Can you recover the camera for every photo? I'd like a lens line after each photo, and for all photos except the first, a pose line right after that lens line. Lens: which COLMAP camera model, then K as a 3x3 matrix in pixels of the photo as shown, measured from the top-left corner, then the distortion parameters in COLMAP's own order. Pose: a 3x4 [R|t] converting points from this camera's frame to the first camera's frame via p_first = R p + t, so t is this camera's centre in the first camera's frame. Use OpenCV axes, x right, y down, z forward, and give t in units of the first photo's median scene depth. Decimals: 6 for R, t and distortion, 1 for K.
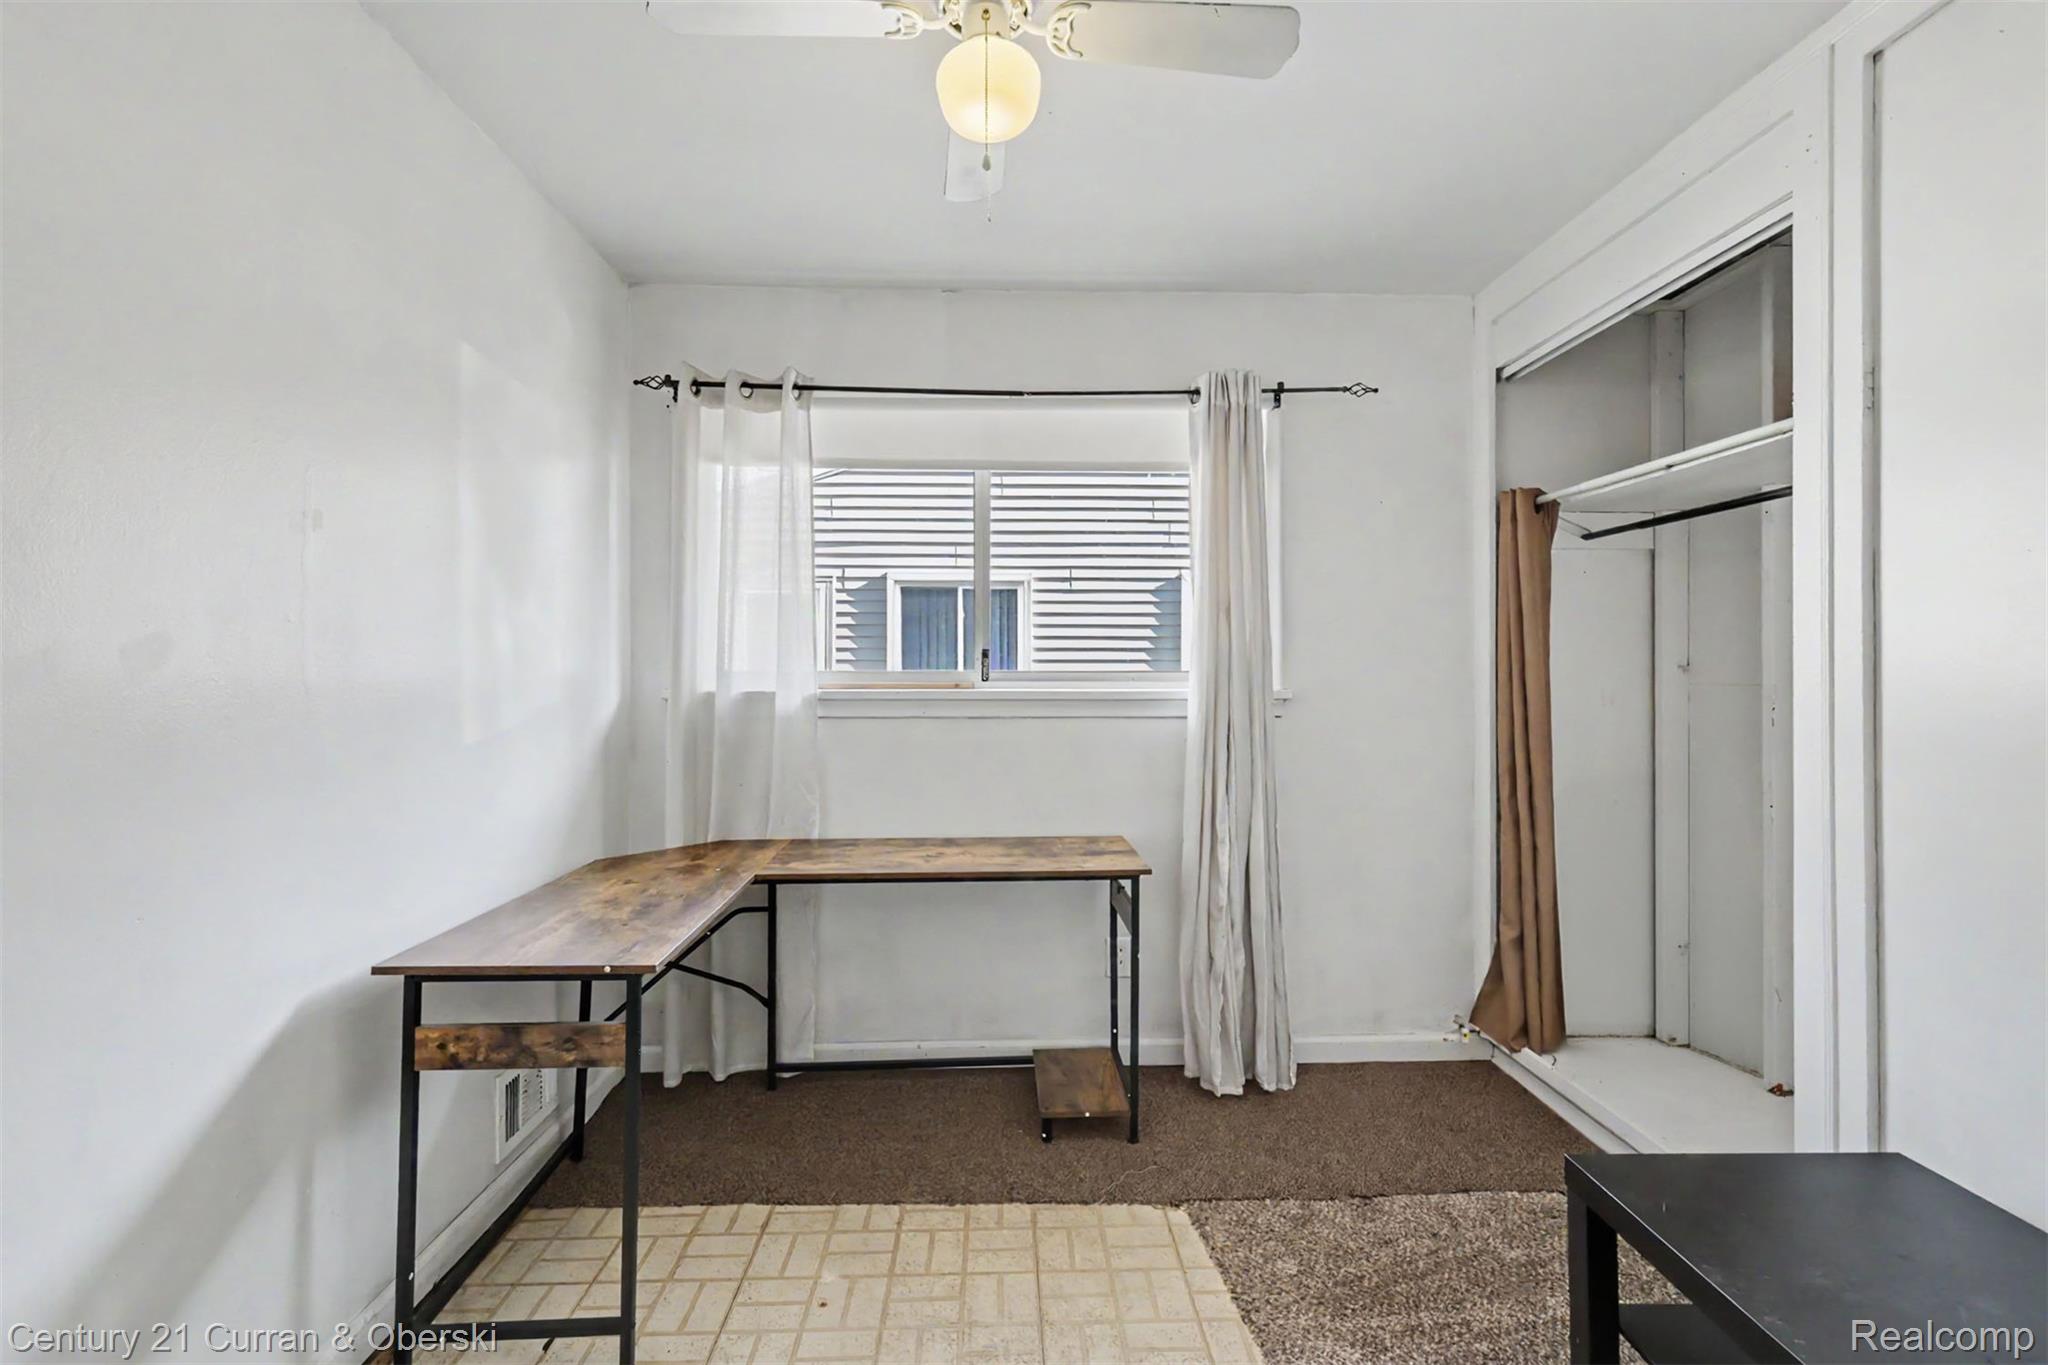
lens RADIAL K [[900.6, 0, 1035.1], [0, 900.6, 674.4], [0, 0, 1]] dist [0.001534, 0.000699]
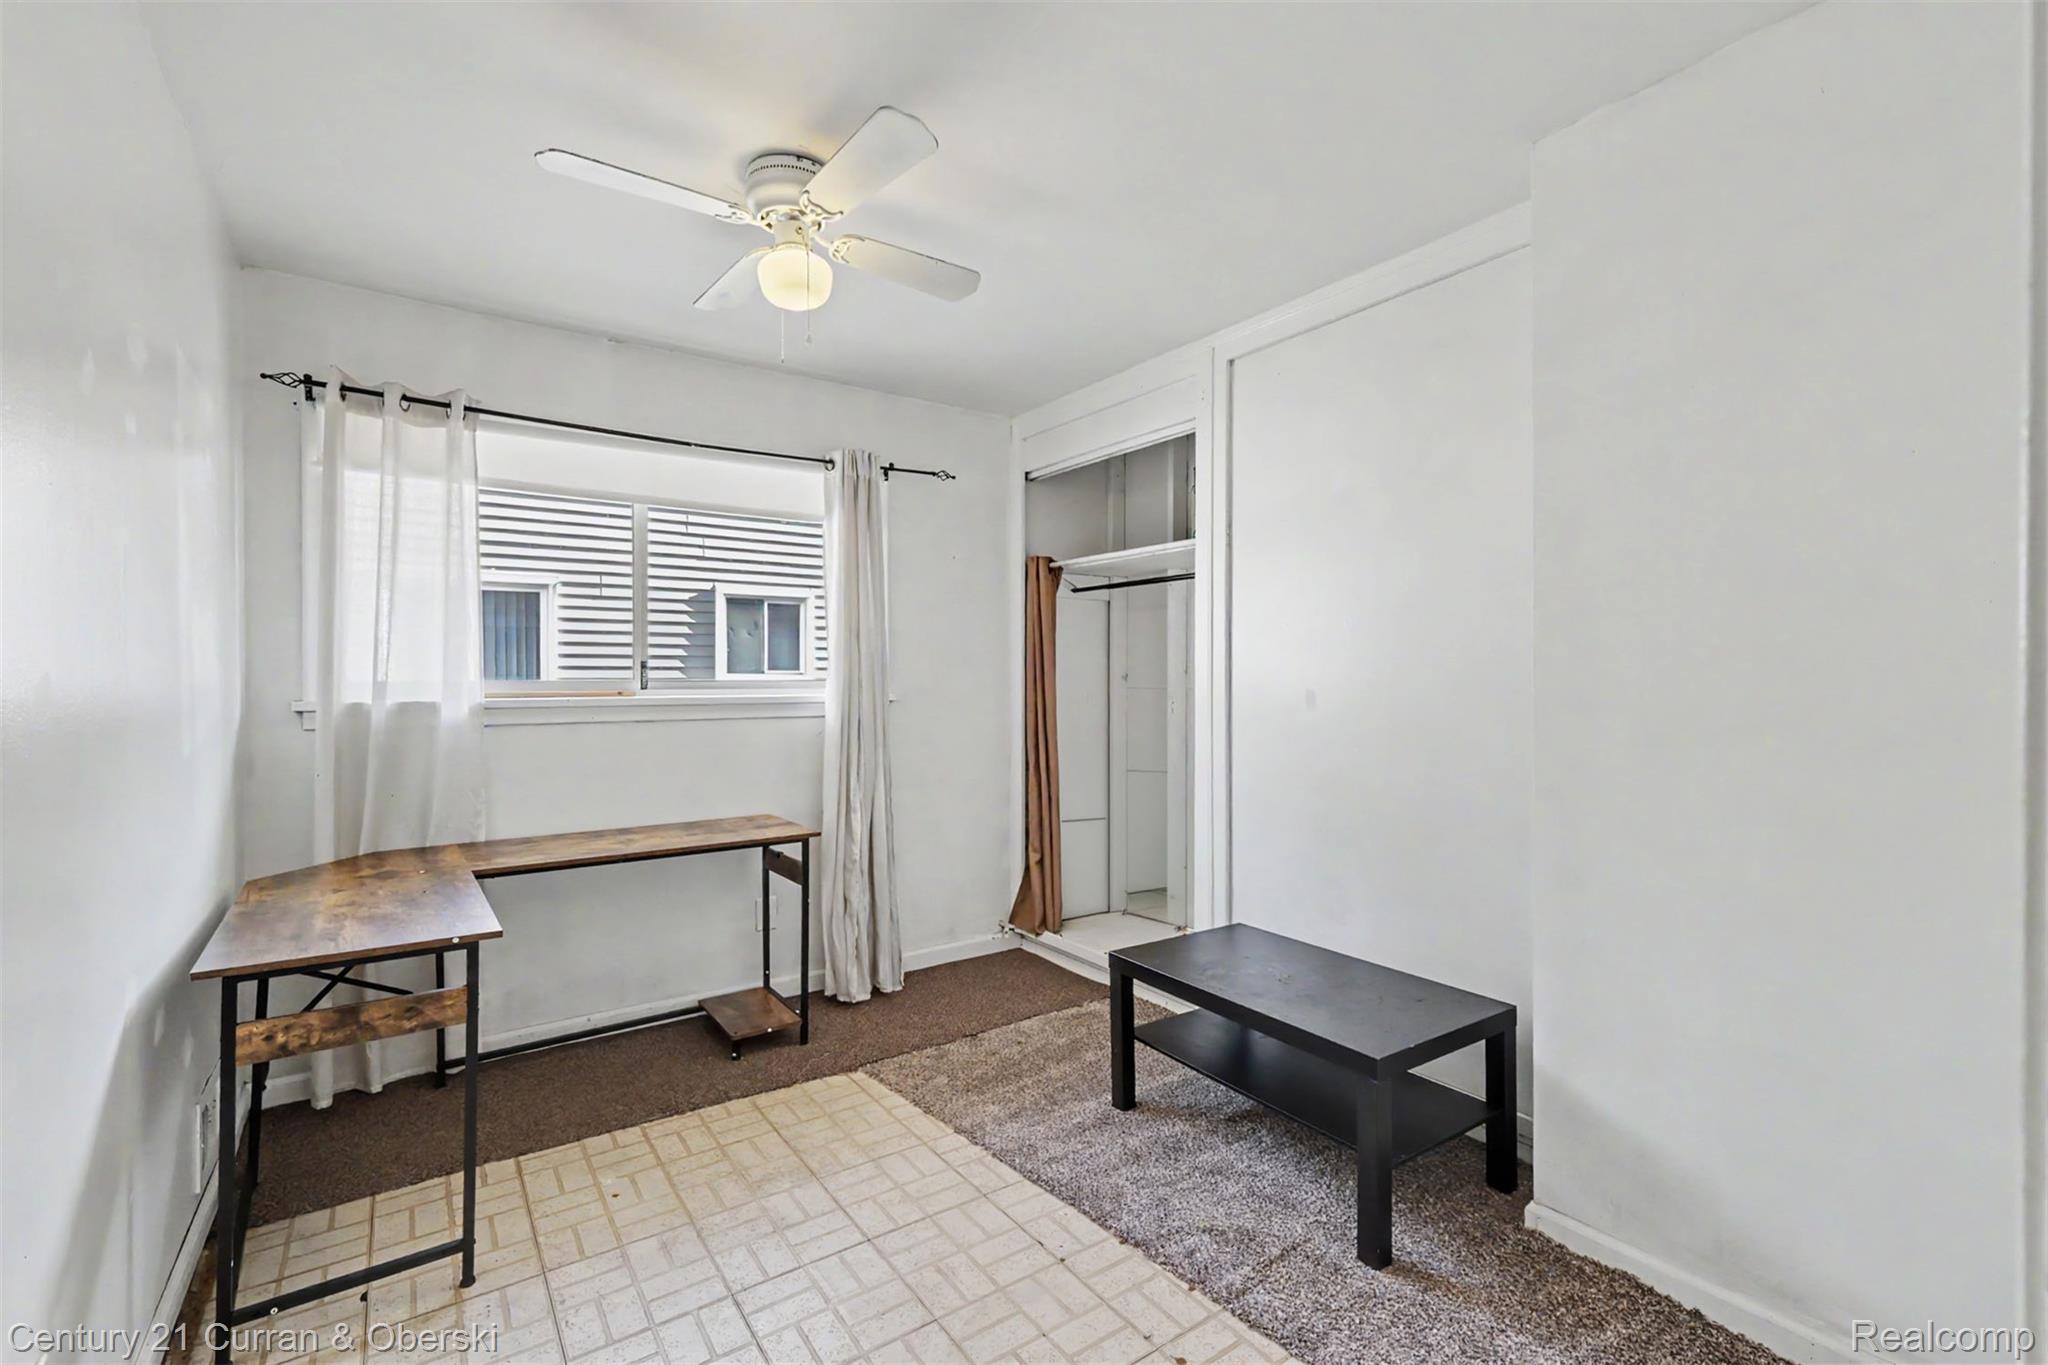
lens RADIAL K [[888.6, 0, 1022.0], [0, 888.6, 694.9], [0, 0, 1]] dist [0.000782, 0.000220]
pose [[0.840040, -0.011928, 0.542393, -0.284905], [0.002141, 0.999823, 0.018672, -0.006298], [-0.542520, -0.014525, 0.839917, -0.214445]]
